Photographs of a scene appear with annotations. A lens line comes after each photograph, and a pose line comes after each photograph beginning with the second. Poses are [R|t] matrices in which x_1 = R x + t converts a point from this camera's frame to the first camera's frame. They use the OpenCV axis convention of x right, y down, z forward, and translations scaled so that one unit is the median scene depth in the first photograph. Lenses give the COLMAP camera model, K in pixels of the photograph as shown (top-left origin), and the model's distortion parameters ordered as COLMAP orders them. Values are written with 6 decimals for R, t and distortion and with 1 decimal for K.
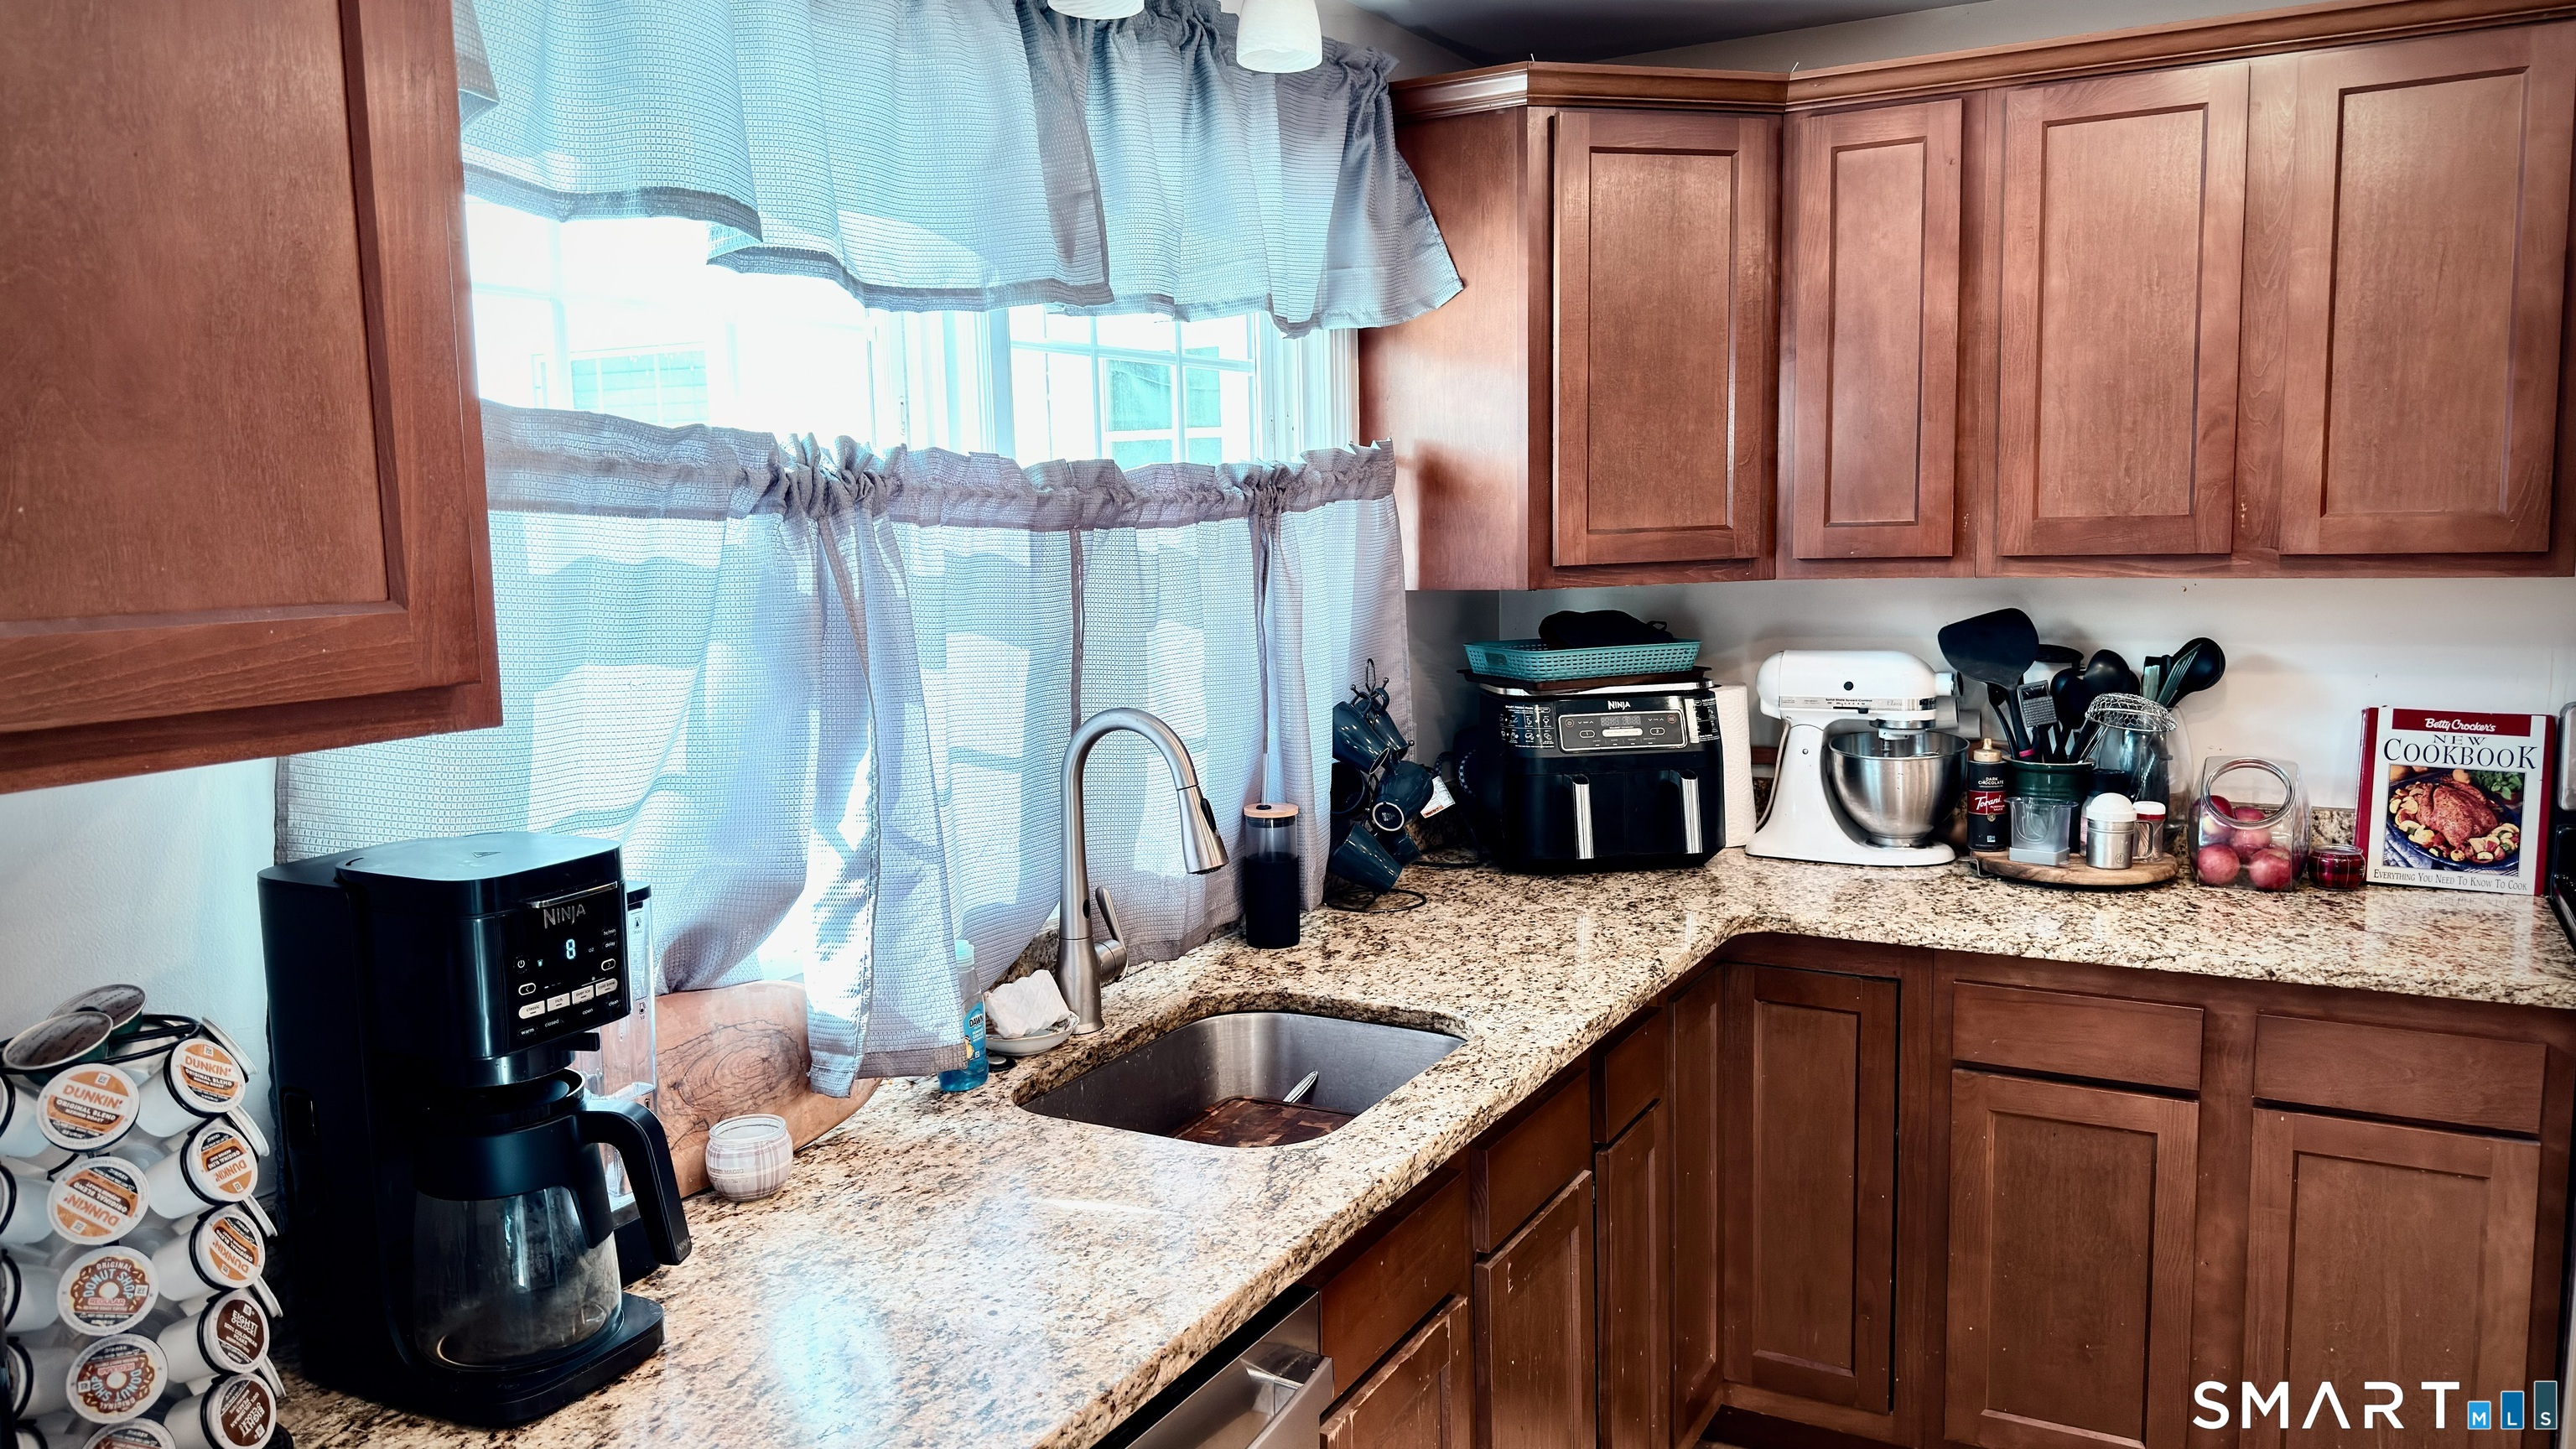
lens RADIAL K [[1758.2, 0, 1302.9], [0, 1758.2, 726.5], [0, 0, 1]] dist [0.122140, -0.200477]
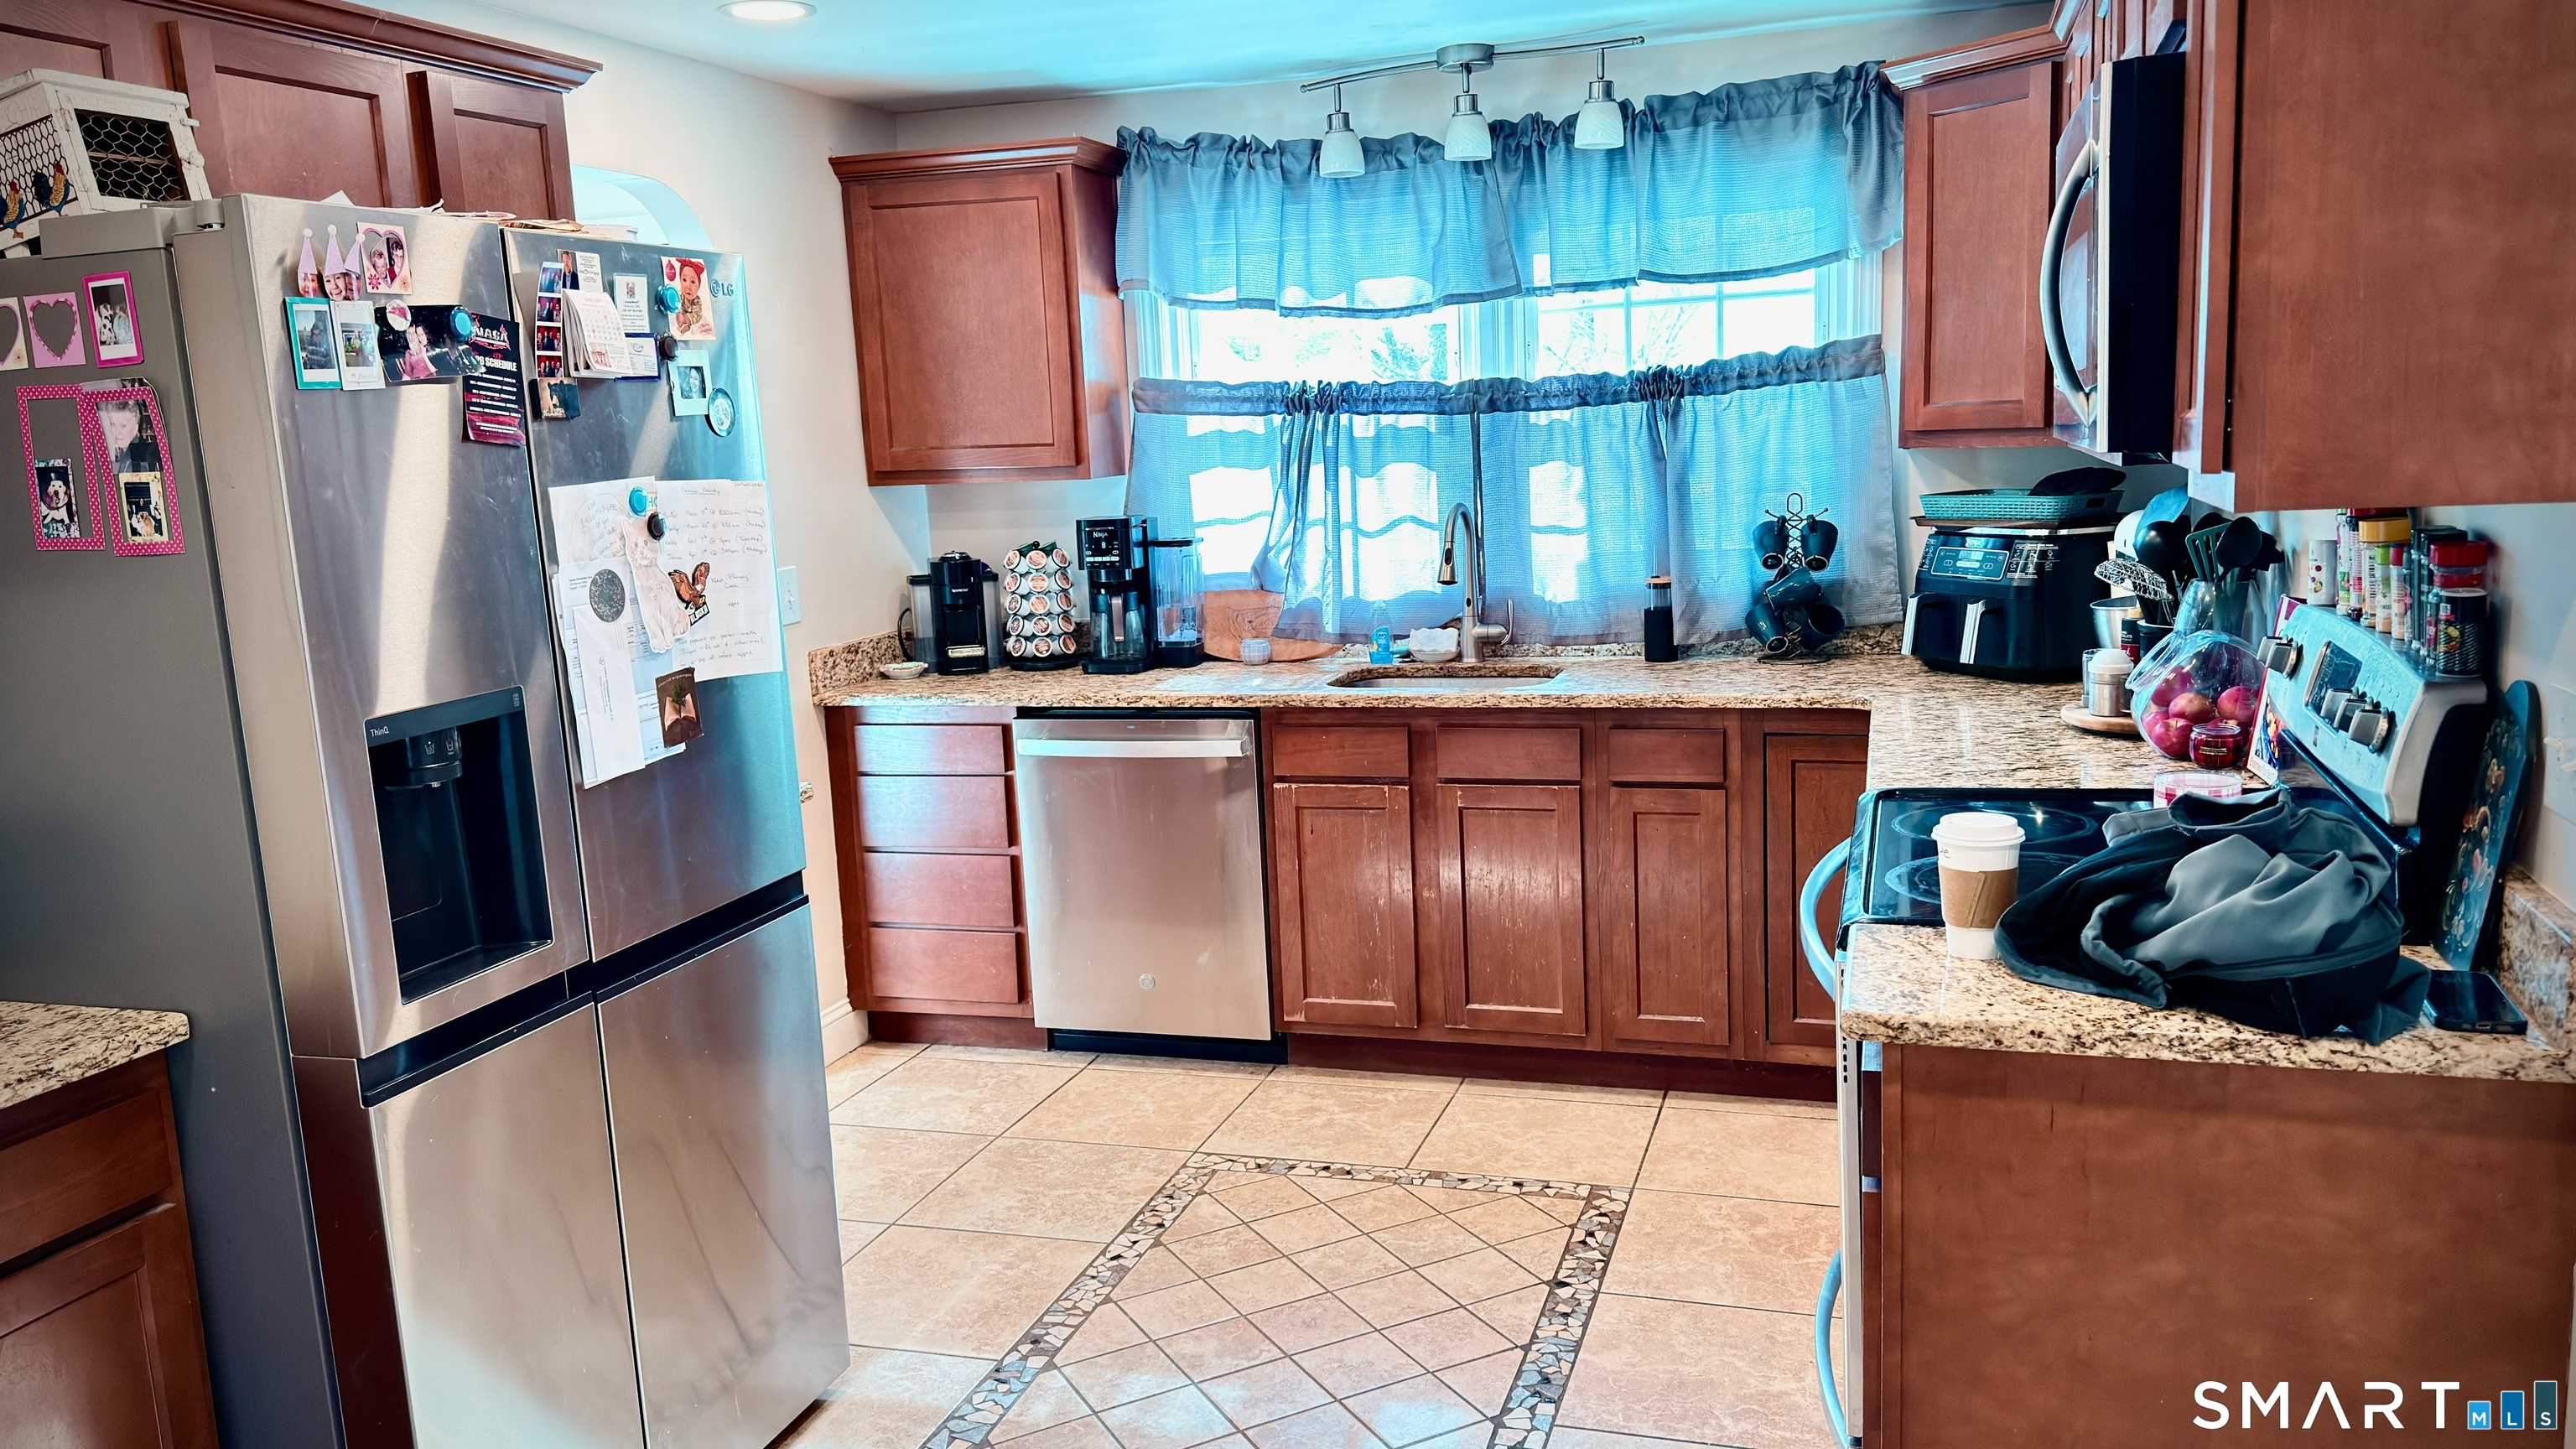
lens RADIAL K [[1758.2, 0, 1302.9], [0, 1758.2, 726.5], [0, 0, 1]] dist [0.122140, -0.200477]
pose [[0.224457, 0.173182, -0.958972, 1.405334], [-0.084183, 0.983849, 0.157971, -0.046282], [0.970841, 0.045271, 0.235410, 0.254623]]
